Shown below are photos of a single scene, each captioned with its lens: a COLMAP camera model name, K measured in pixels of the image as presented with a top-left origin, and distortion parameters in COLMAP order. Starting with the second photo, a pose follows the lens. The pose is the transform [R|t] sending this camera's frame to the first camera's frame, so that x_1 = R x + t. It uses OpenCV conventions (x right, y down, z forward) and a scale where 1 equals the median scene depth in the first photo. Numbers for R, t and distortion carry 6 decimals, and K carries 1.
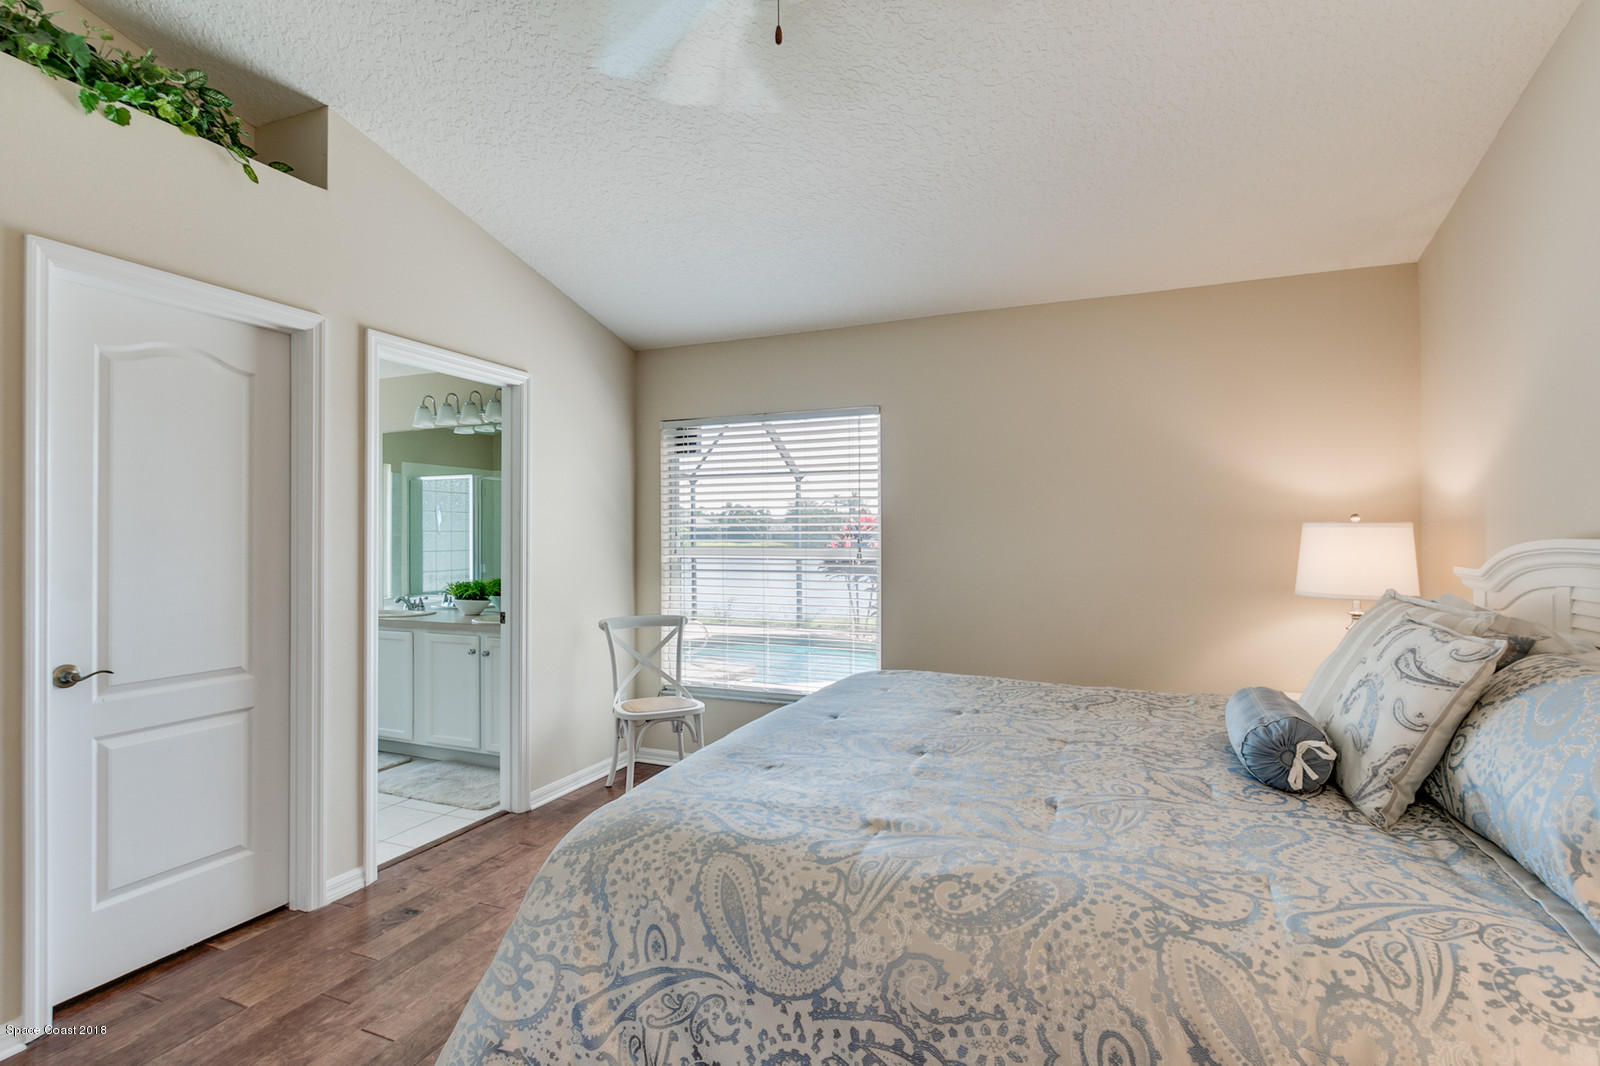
lens RADIAL K [[781.9, 0, 784.5], [0, 781.9, 536.6], [0, 0, 1]] dist [-0.003604, -0.000422]
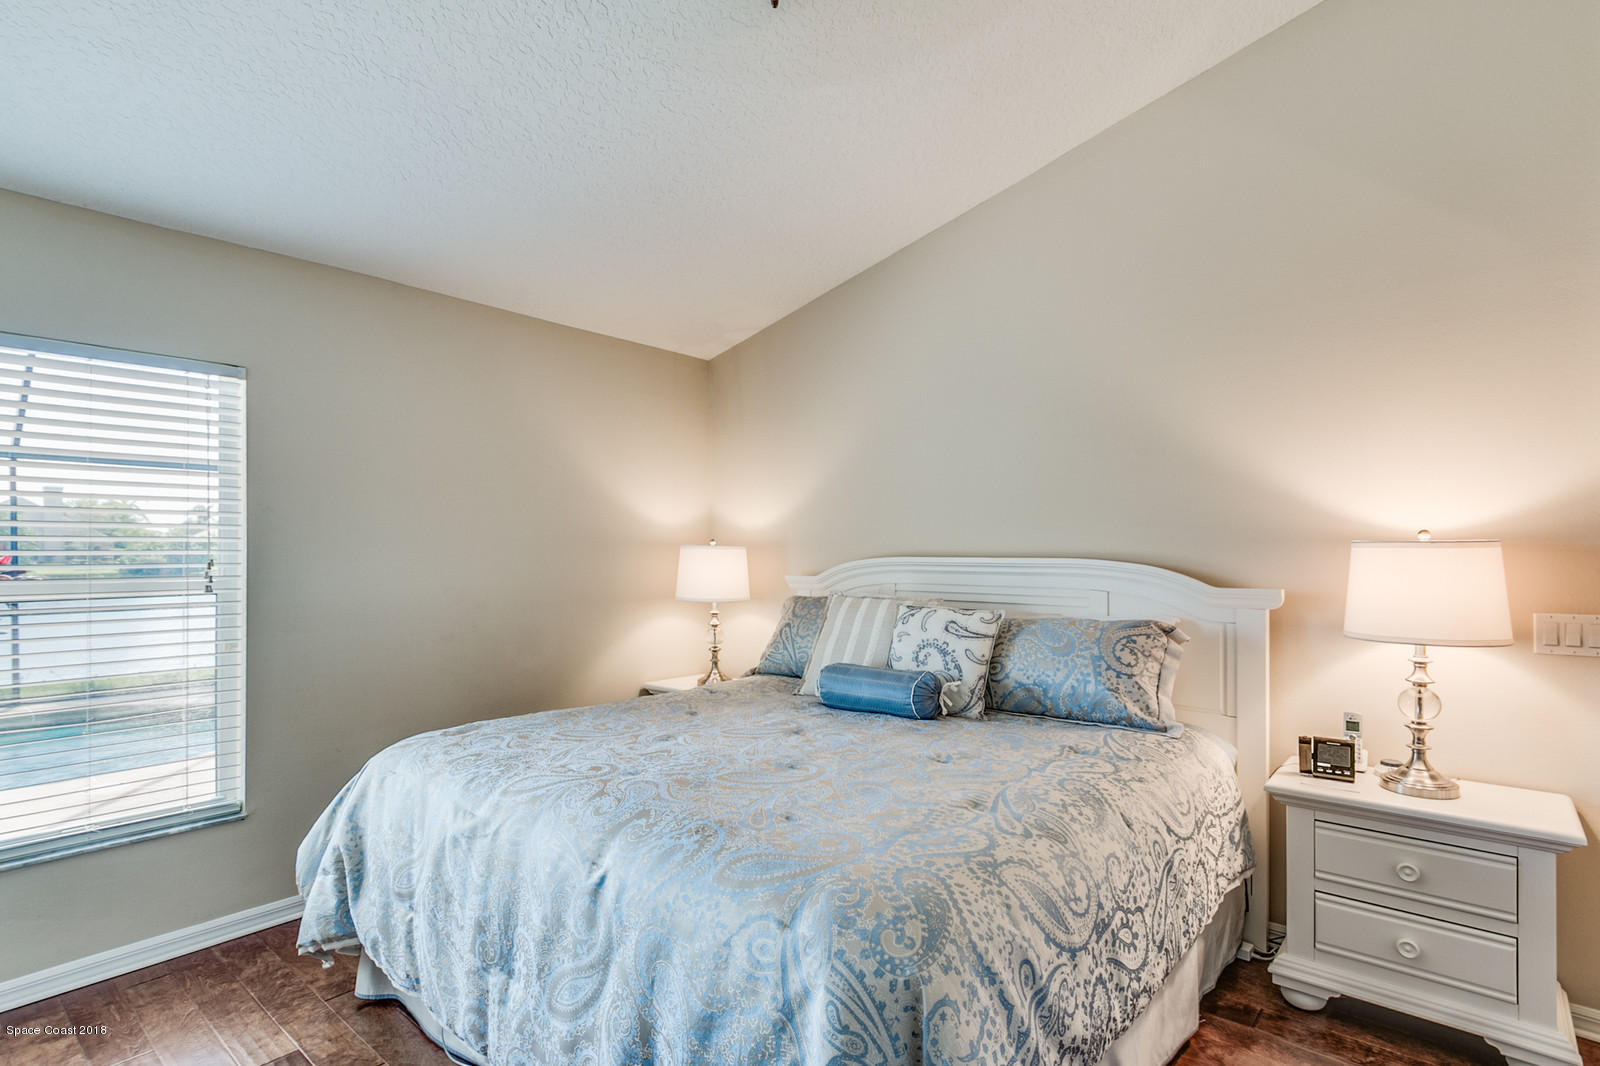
lens RADIAL K [[786.5, 0, 788.5], [0, 786.5, 555.8], [0, 0, 1]] dist [-0.001772, -0.000279]
pose [[0.303617, -0.005028, 0.952781, -1.049601], [-0.000433, 0.999985, 0.005415, -0.012540], [-0.952794, -0.002057, 0.303610, 0.866555]]
